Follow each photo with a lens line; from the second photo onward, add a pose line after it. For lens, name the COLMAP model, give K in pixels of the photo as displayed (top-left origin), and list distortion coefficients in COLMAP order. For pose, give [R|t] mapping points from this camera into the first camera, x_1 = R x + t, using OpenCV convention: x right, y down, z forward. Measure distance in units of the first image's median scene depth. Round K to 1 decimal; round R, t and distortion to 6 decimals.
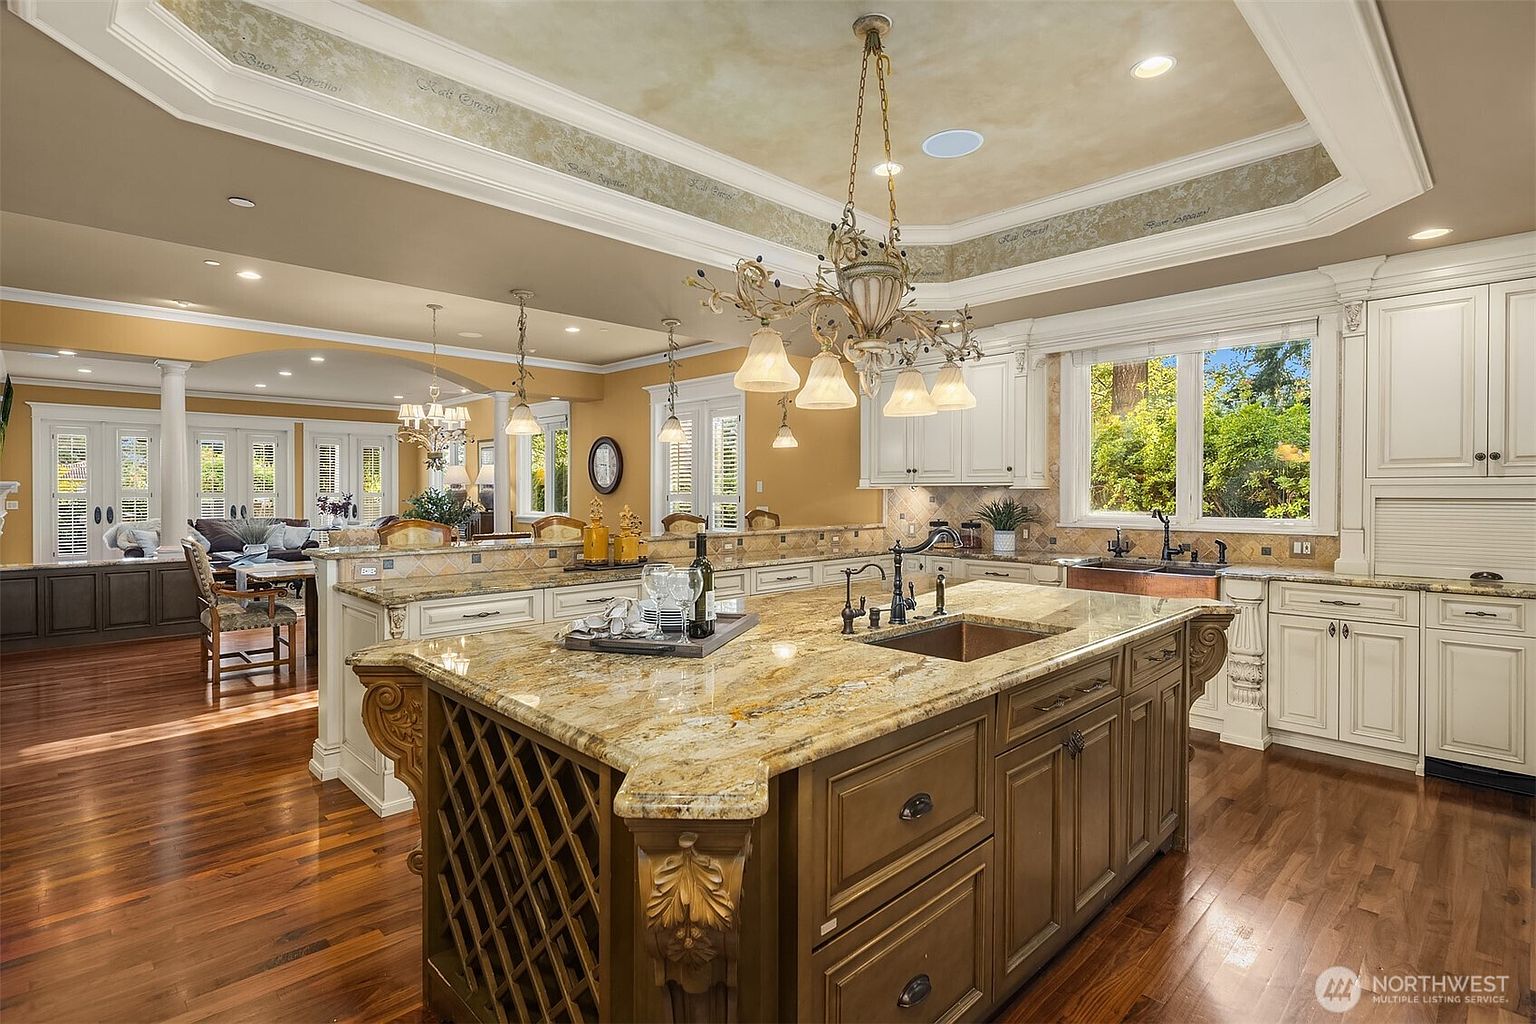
lens RADIAL K [[750.2, 0, 769.1], [0, 750.2, 509.0], [0, 0, 1]] dist [0.011805, -0.004664]
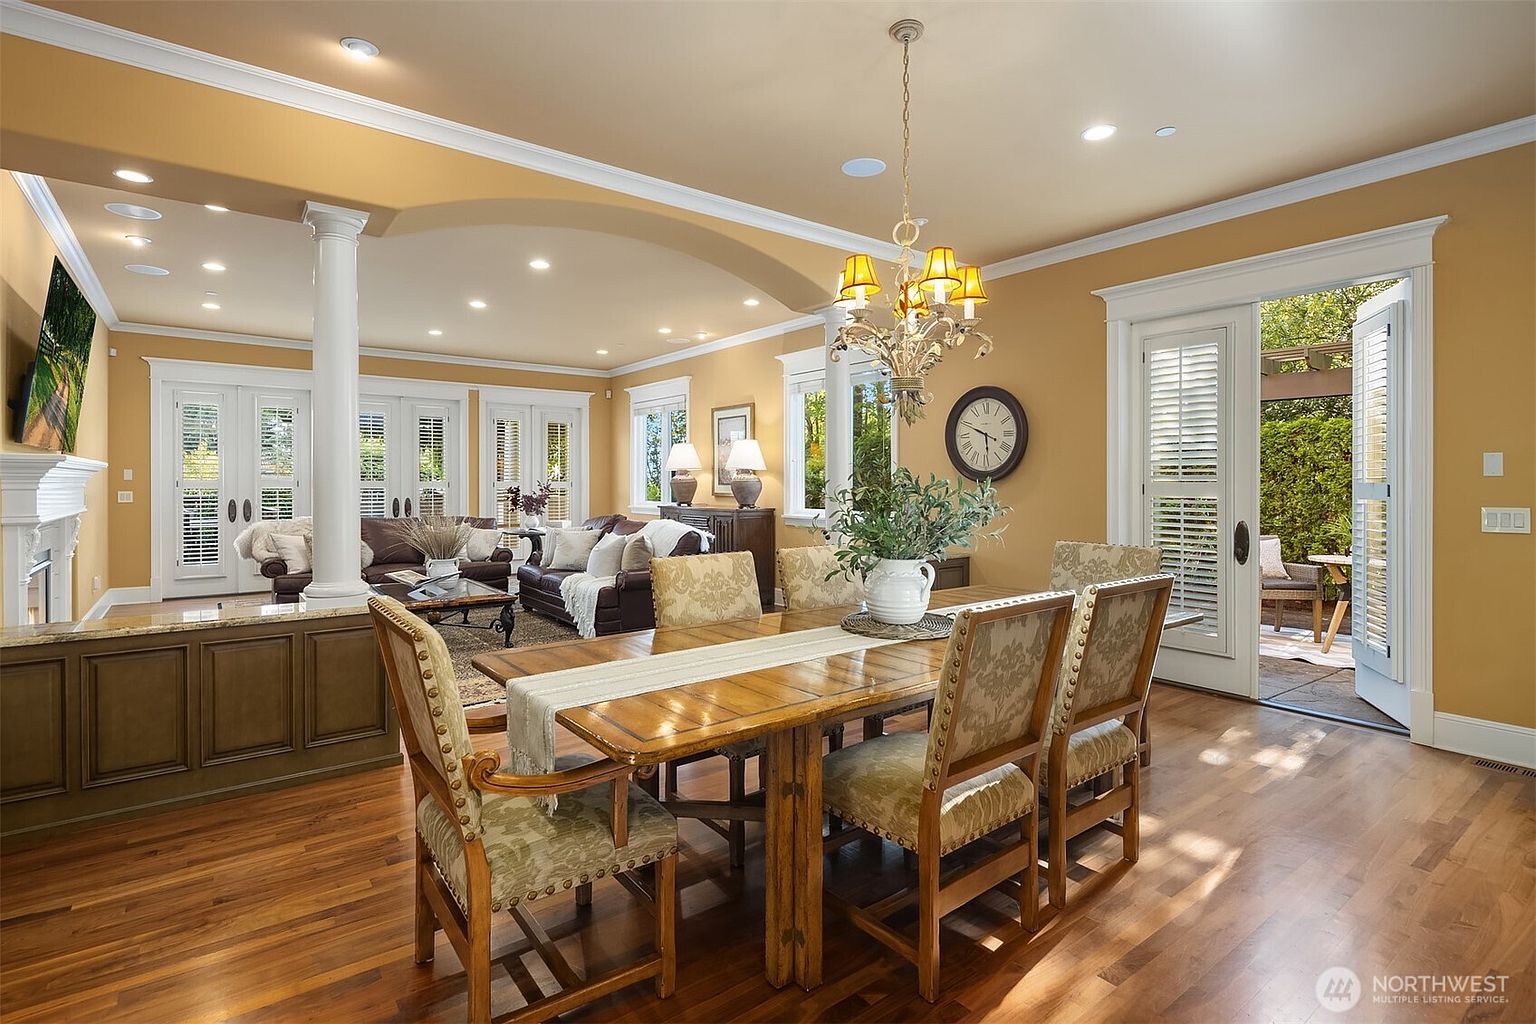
lens RADIAL K [[750.2, 0, 766.4], [0, 750.2, 508.4], [0, 0, 1]] dist [0.011805, -0.004664]
pose [[0.991536, 0.006172, -0.129689, -0.308297], [-0.005186, 0.999955, 0.007944, -0.003290], [0.129732, -0.007204, 0.991523, 0.378461]]
